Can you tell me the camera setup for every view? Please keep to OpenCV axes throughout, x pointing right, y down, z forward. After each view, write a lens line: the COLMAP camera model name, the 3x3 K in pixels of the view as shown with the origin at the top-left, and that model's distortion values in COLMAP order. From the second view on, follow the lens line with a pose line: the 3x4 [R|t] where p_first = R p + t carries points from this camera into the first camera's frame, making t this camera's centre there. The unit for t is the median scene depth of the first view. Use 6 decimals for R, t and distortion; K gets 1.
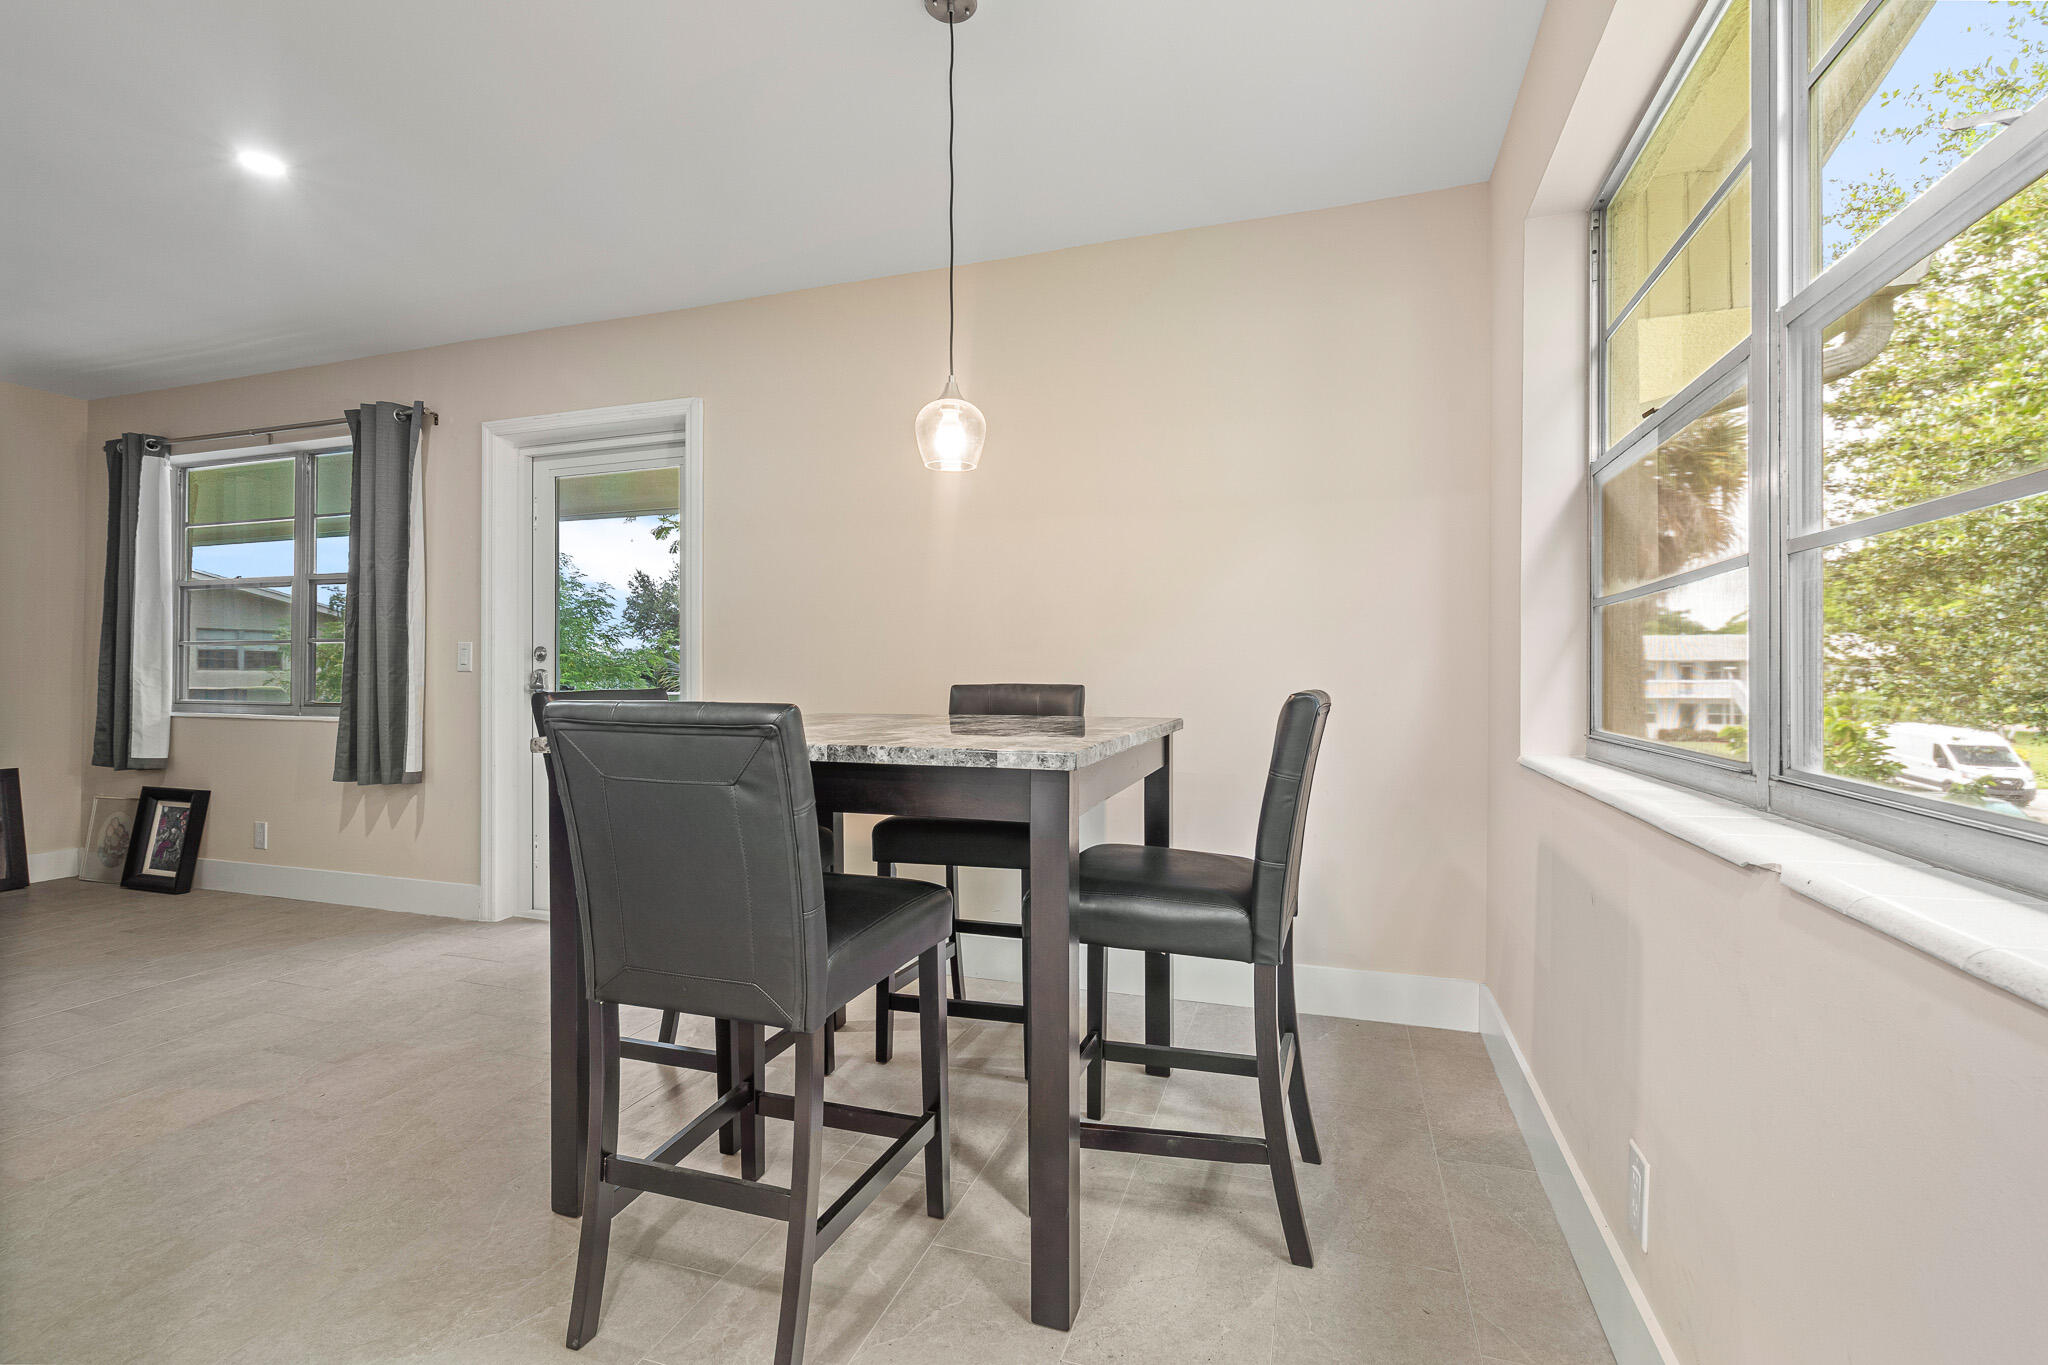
lens RADIAL K [[933.9, 0, 1016.5], [0, 933.9, 684.8], [0, 0, 1]] dist [-0.004668, 0.002630]
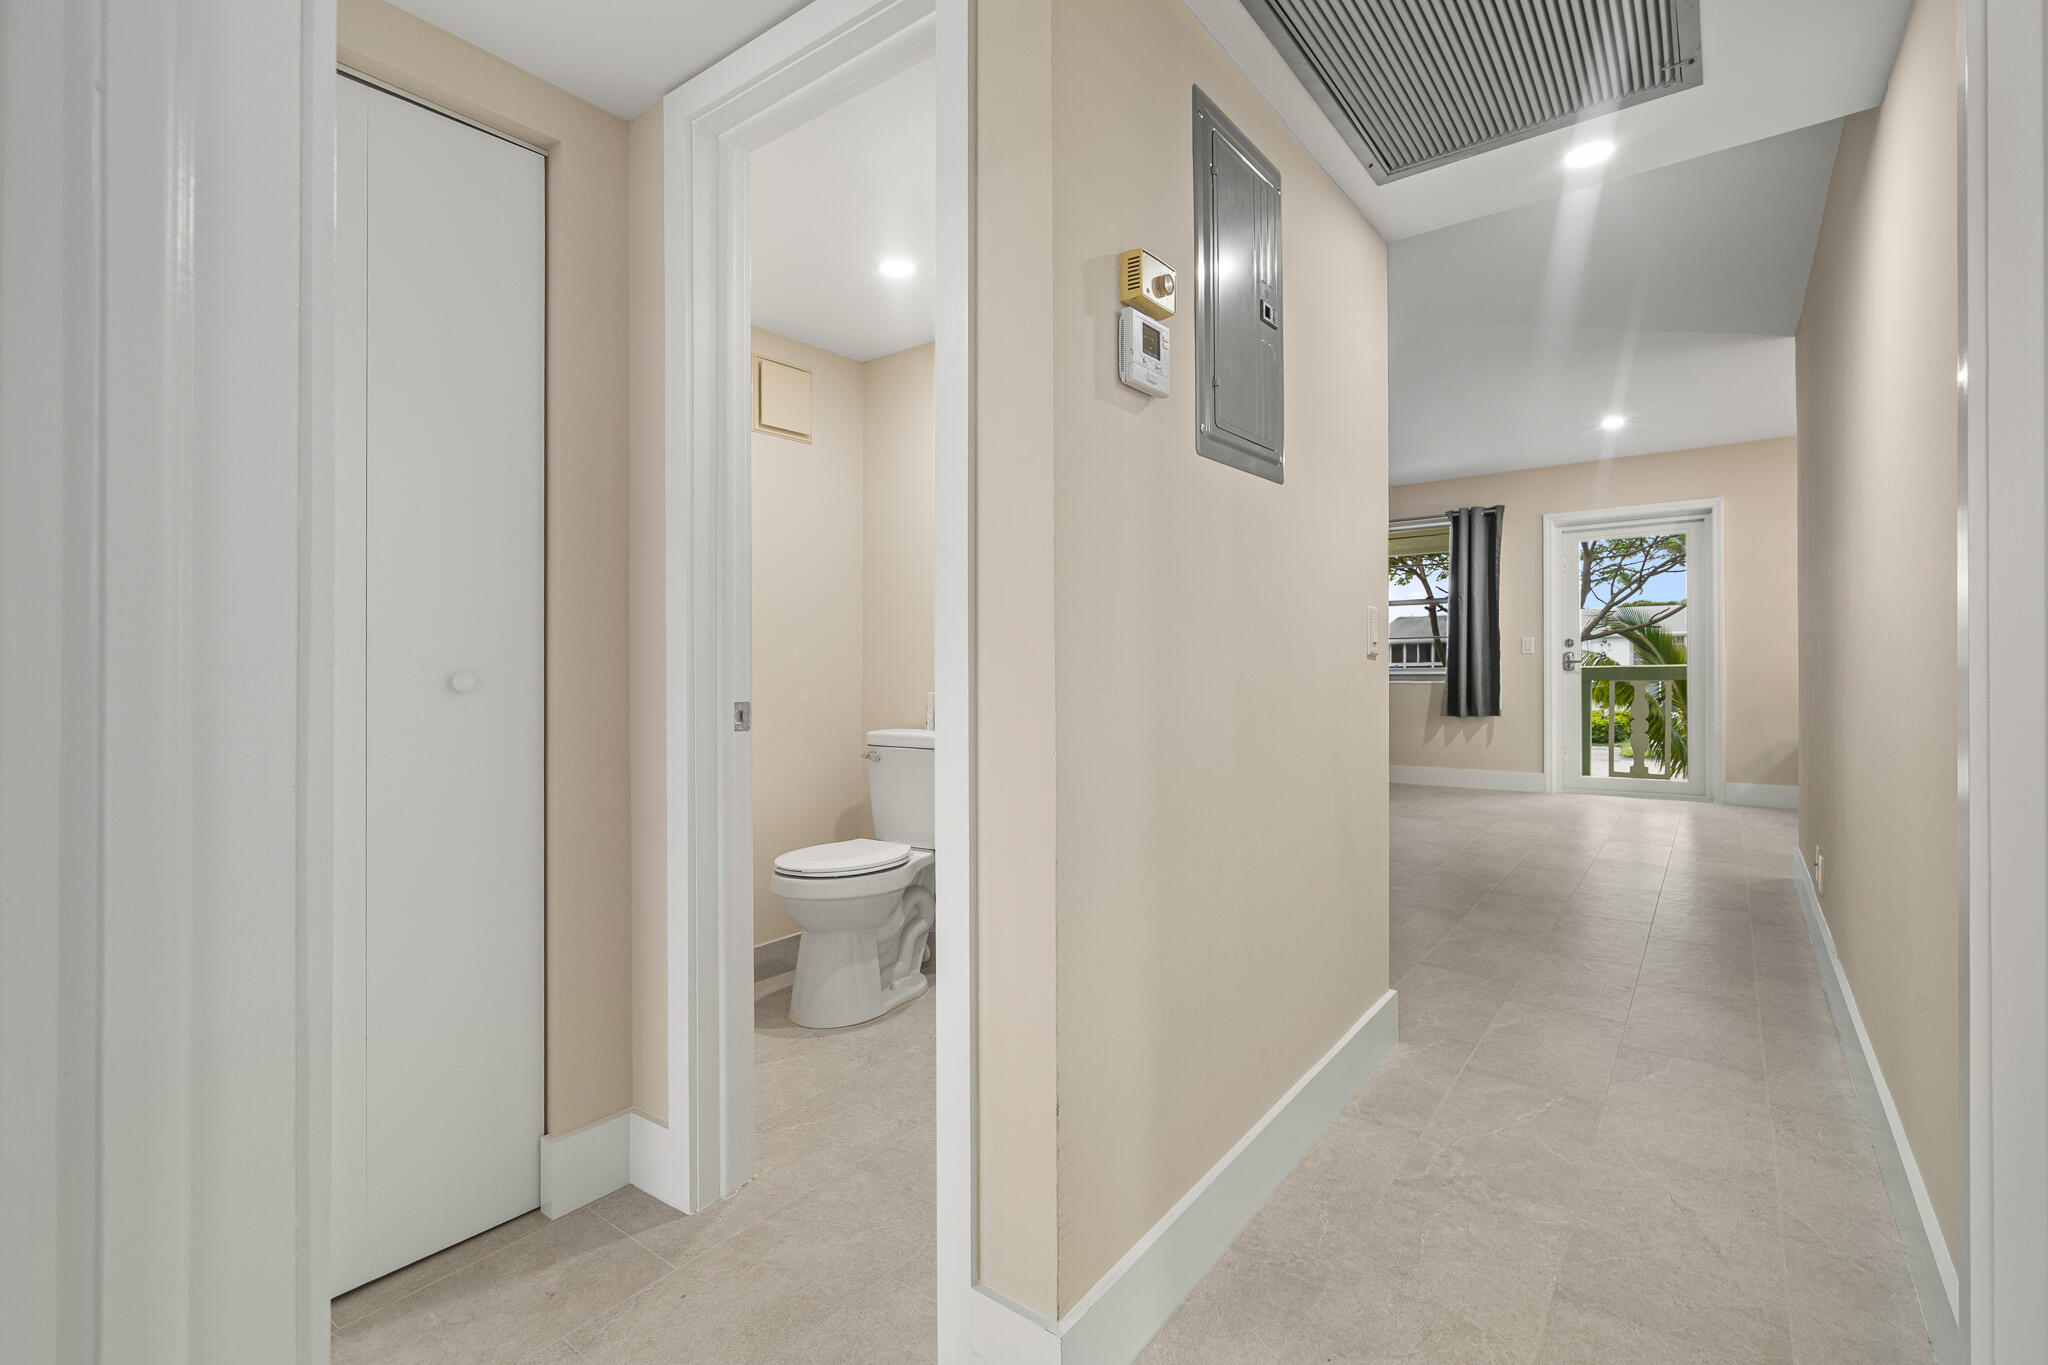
lens RADIAL K [[933.9, 0, 1017.6], [0, 933.9, 679.5], [0, 0, 1]] dist [-0.004668, 0.002630]
pose [[0.946851, -0.011836, -0.321455, -0.933589], [0.015587, 0.999837, 0.009095, 0.003080], [0.321295, -0.013622, 0.946881, -1.006053]]
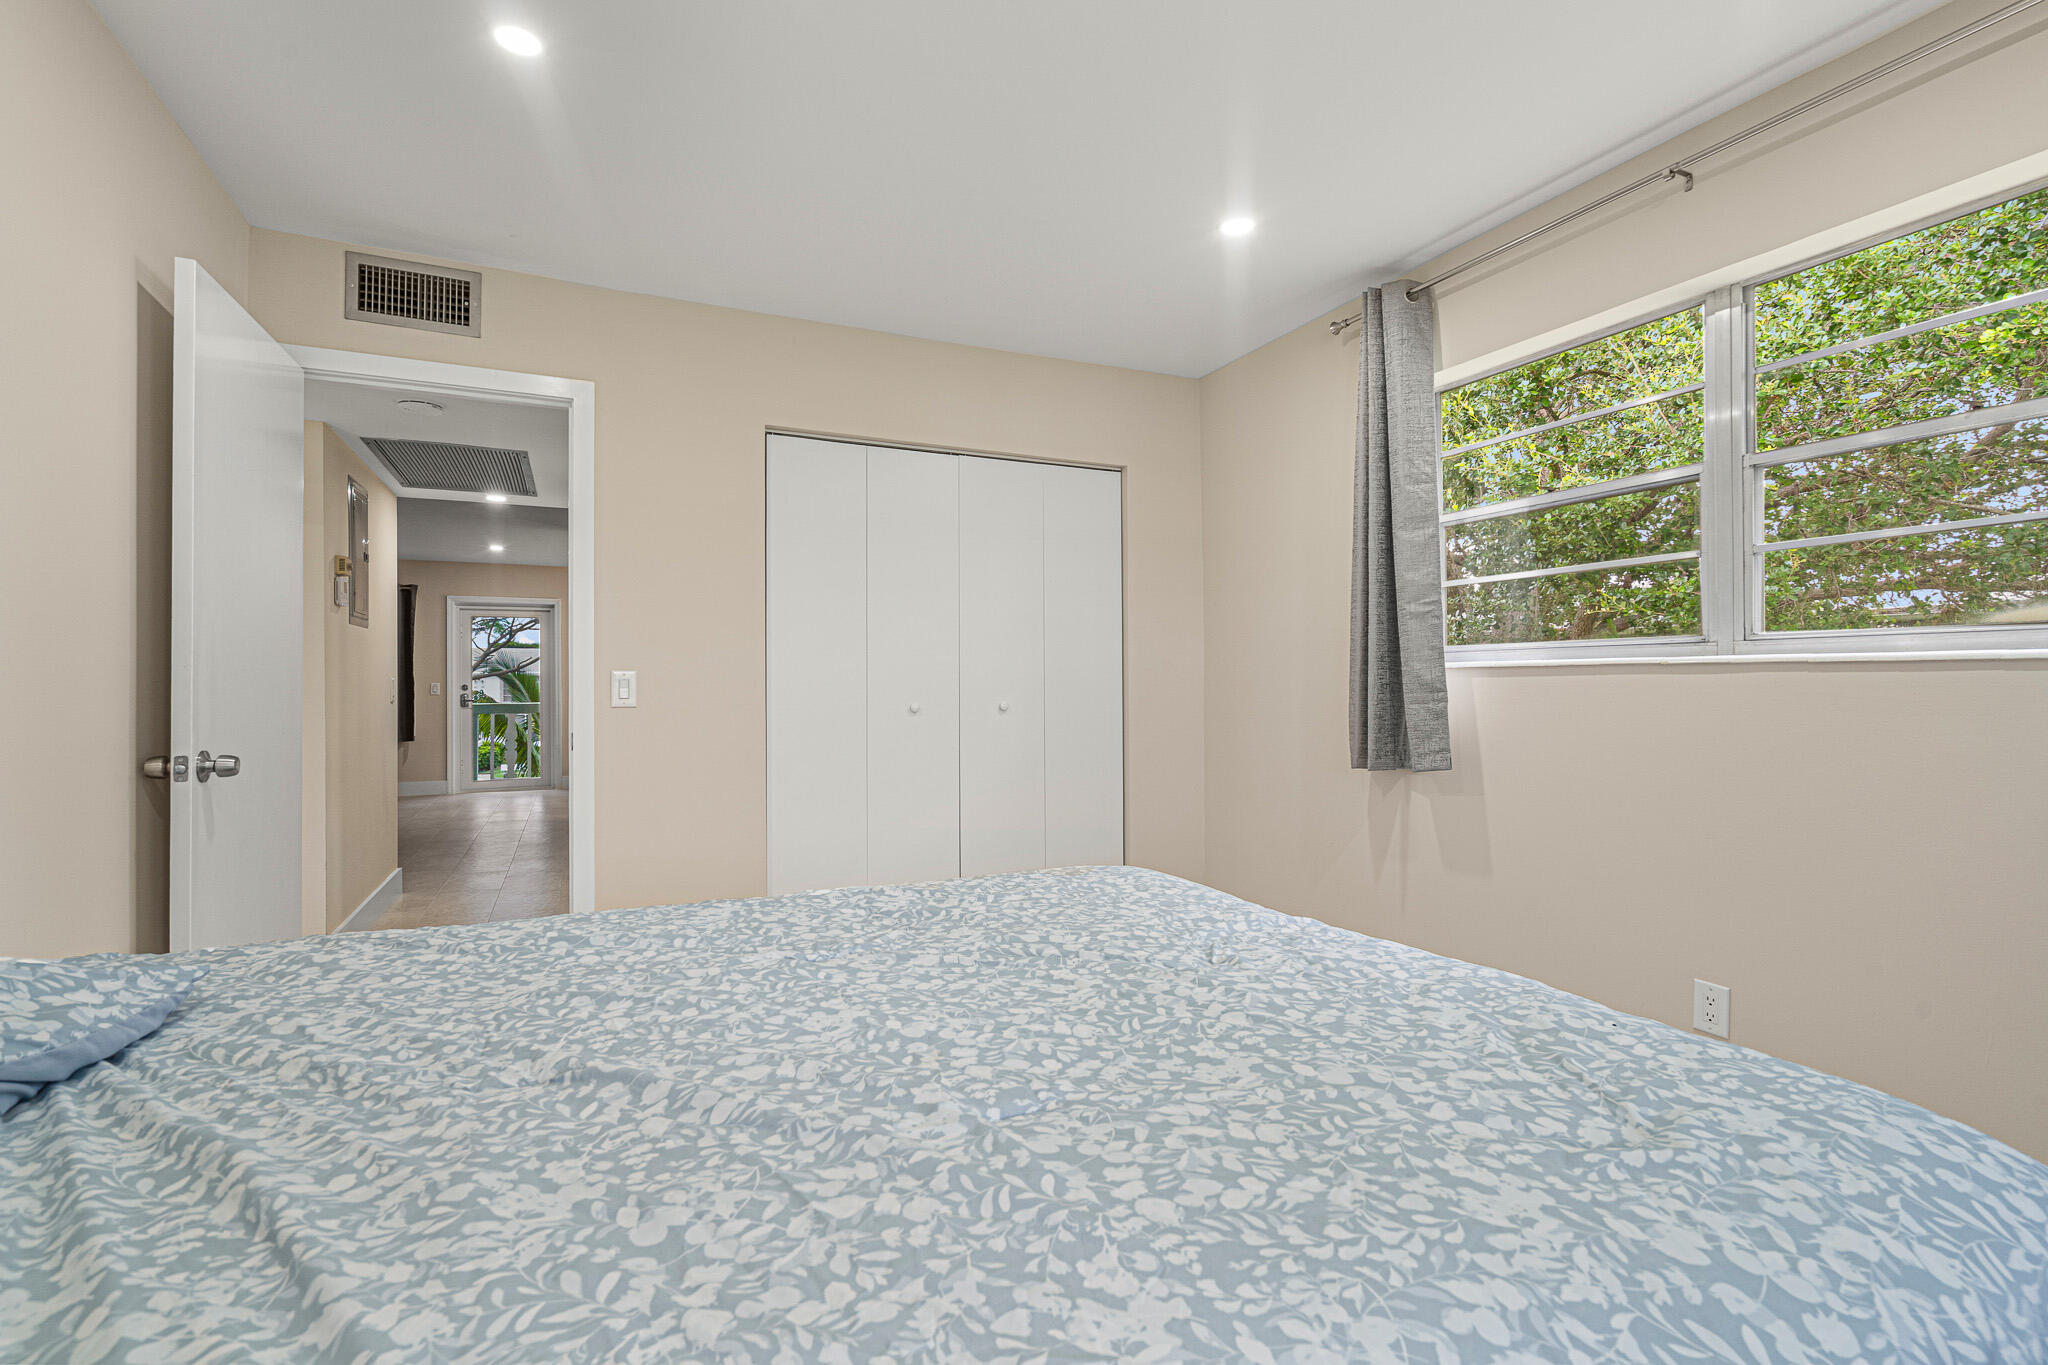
lens RADIAL K [[933.9, 0, 1017.7], [0, 933.9, 681.3], [0, 0, 1]] dist [-0.004668, 0.002630]
pose [[0.724395, -0.001051, 0.689384, -1.159815], [0.010629, 0.999897, -0.009644, -0.012019], [-0.689303, 0.014314, 0.724332, -1.824891]]
